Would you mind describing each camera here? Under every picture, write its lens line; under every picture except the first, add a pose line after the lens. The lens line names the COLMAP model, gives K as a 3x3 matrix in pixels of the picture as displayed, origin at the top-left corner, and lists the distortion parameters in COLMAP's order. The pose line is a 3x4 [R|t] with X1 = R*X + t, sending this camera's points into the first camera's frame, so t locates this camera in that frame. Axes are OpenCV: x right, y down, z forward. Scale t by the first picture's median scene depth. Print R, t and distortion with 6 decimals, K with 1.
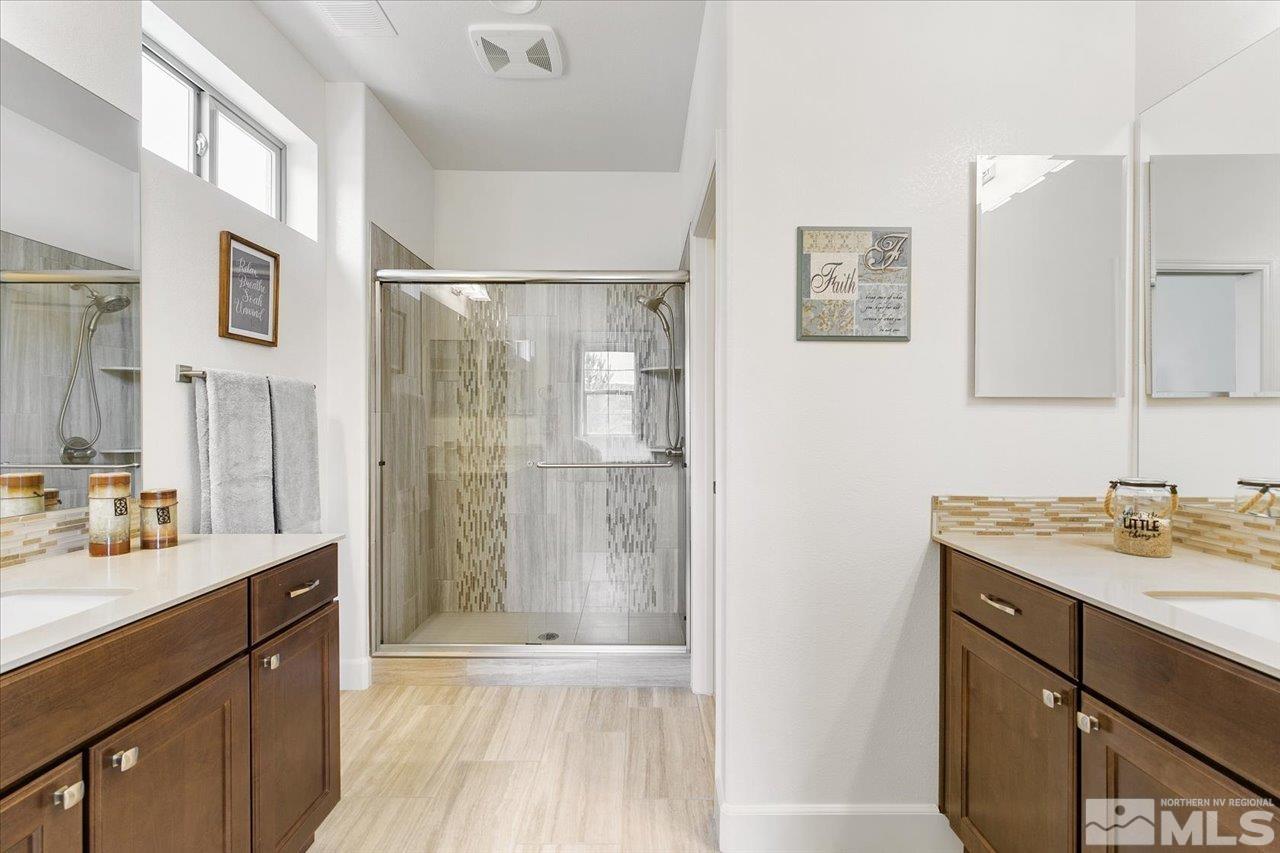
lens RADIAL K [[587.0, 0, 649.2], [0, 587.0, 410.9], [0, 0, 1]] dist [0.007451, -0.000445]
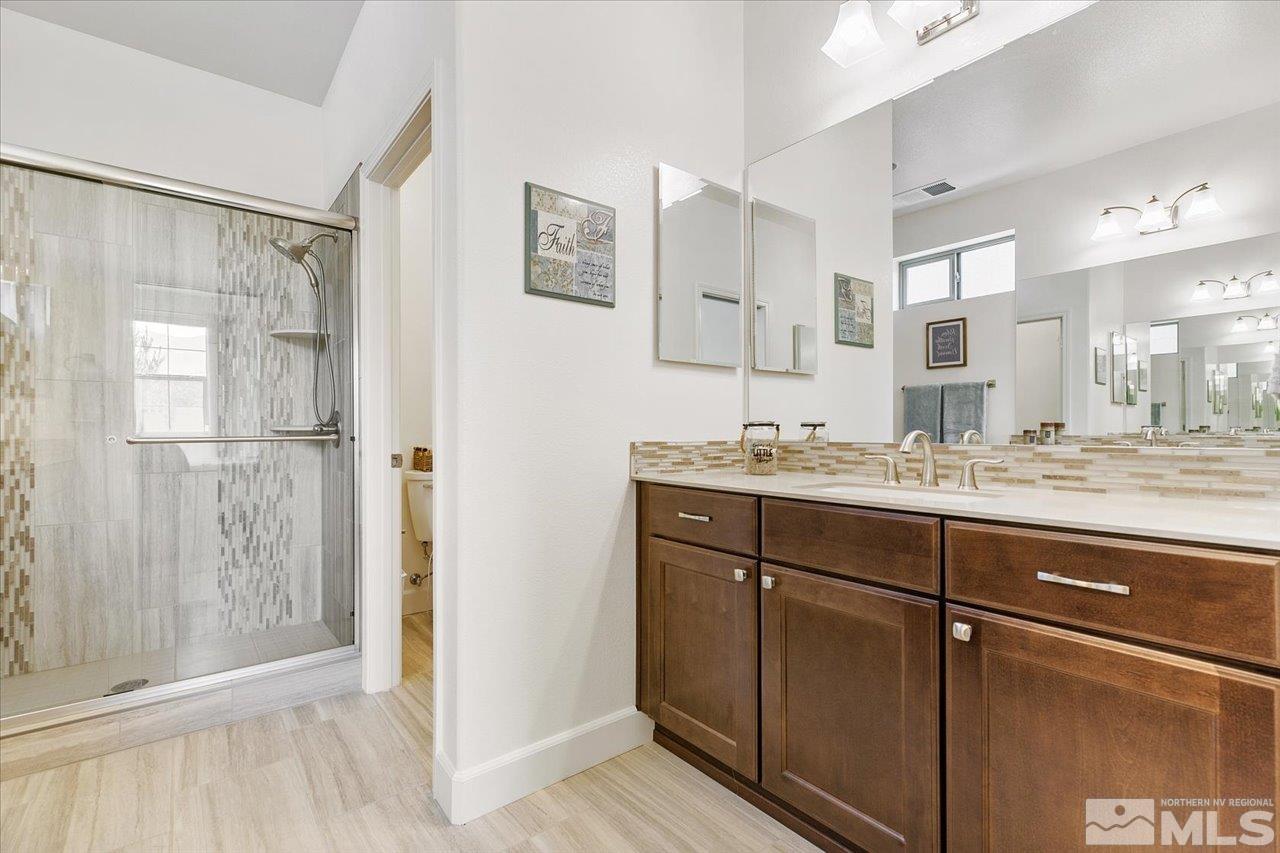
lens RADIAL K [[587.0, 0, 629.8], [0, 587.0, 425.2], [0, 0, 1]] dist [0.007451, -0.000445]
pose [[0.783843, 0.005890, 0.620932, -0.195248], [-0.002102, 0.999974, -0.006833, 0.095649], [-0.620956, 0.004051, 0.783835, 0.071842]]
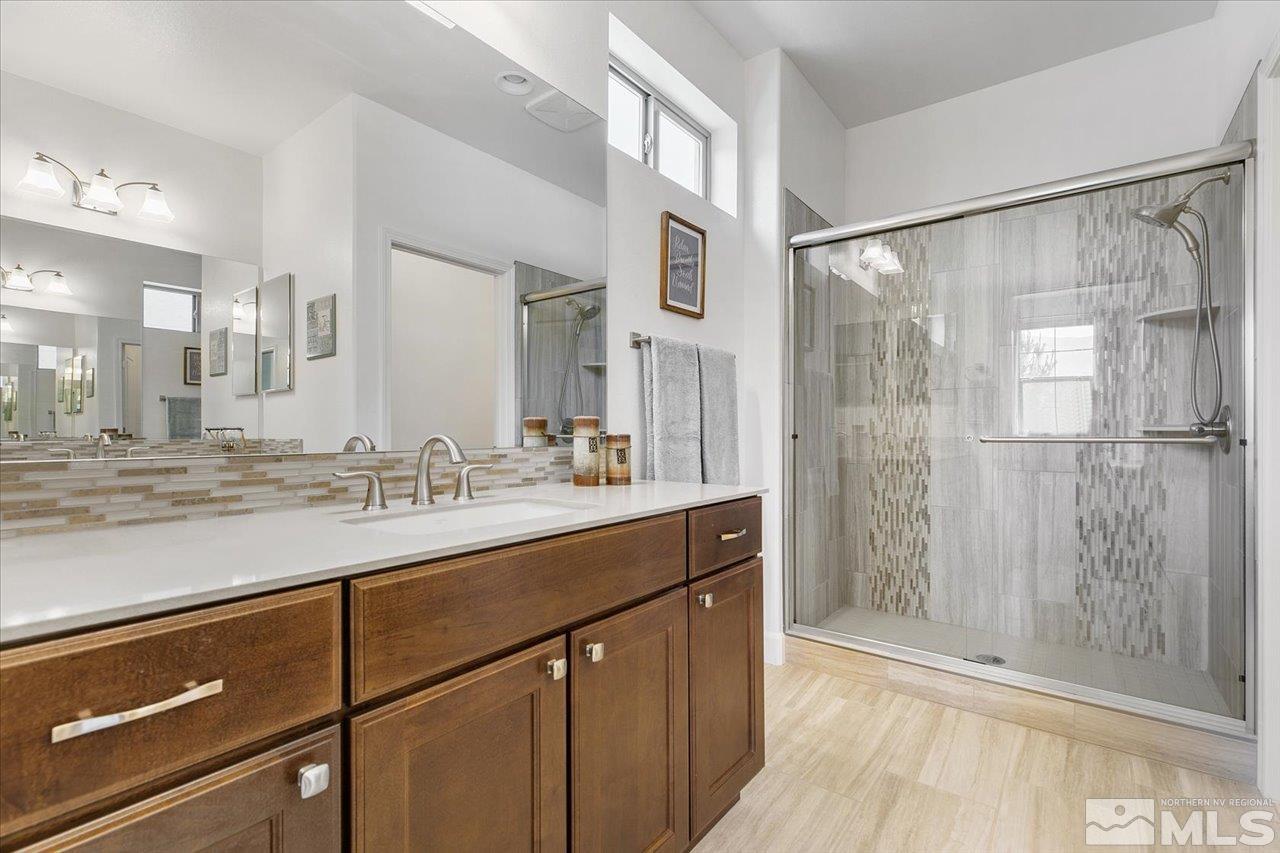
lens RADIAL K [[587.0, 0, 648.5], [0, 587.0, 430.8], [0, 0, 1]] dist [0.007451, -0.000445]
pose [[0.802154, 0.004732, -0.597098, -0.092472], [-0.002511, 0.999986, 0.004551, 0.096931], [0.597112, -0.002151, 0.802155, 0.108595]]
